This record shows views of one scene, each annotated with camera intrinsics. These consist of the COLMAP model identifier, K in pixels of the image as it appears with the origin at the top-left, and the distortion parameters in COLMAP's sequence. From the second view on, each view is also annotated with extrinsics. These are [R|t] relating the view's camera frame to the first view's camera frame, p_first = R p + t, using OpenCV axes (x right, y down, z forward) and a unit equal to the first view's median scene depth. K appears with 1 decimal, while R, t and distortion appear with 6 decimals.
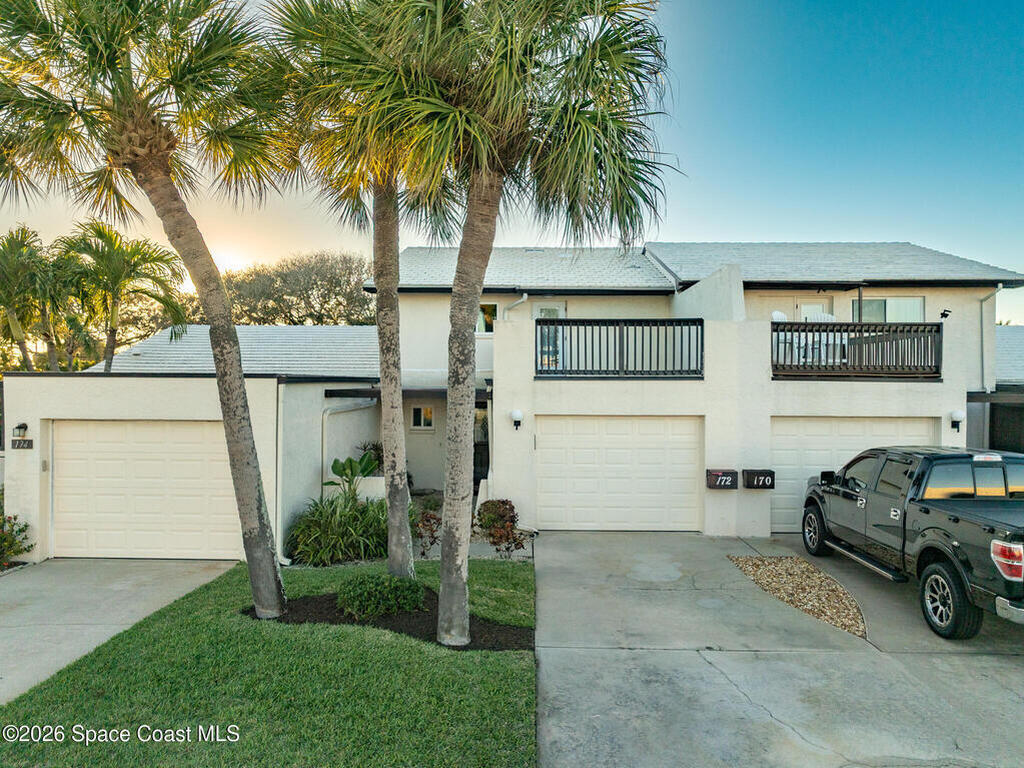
lens RADIAL K [[732.7, 0, 516.7], [0, 732.7, 385.4], [0, 0, 1]] dist [-0.000730, 0.000982]
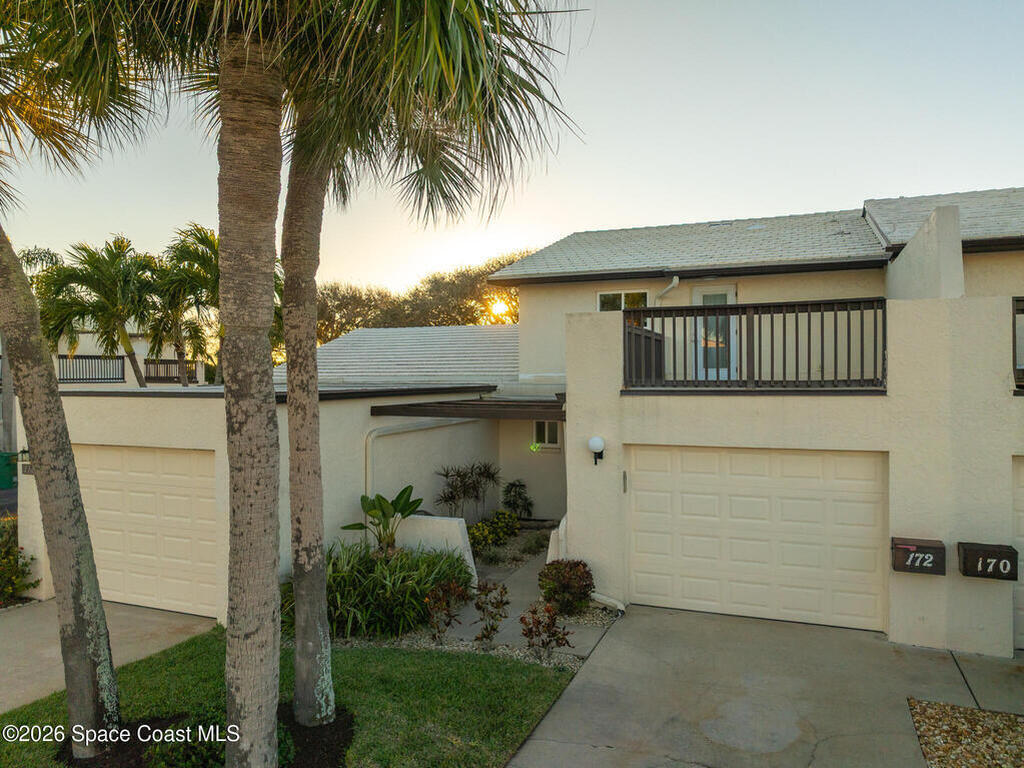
lens RADIAL K [[719.8, 0, 512.0], [0, 719.8, 384.0], [0, 0, 1]] dist [-0.004676, 0.004156]
pose [[0.934819, -0.005453, -0.355082, 0.174130], [0.007681, 0.999959, 0.004863, -0.022241], [0.355041, -0.007273, 0.934822, 0.309958]]
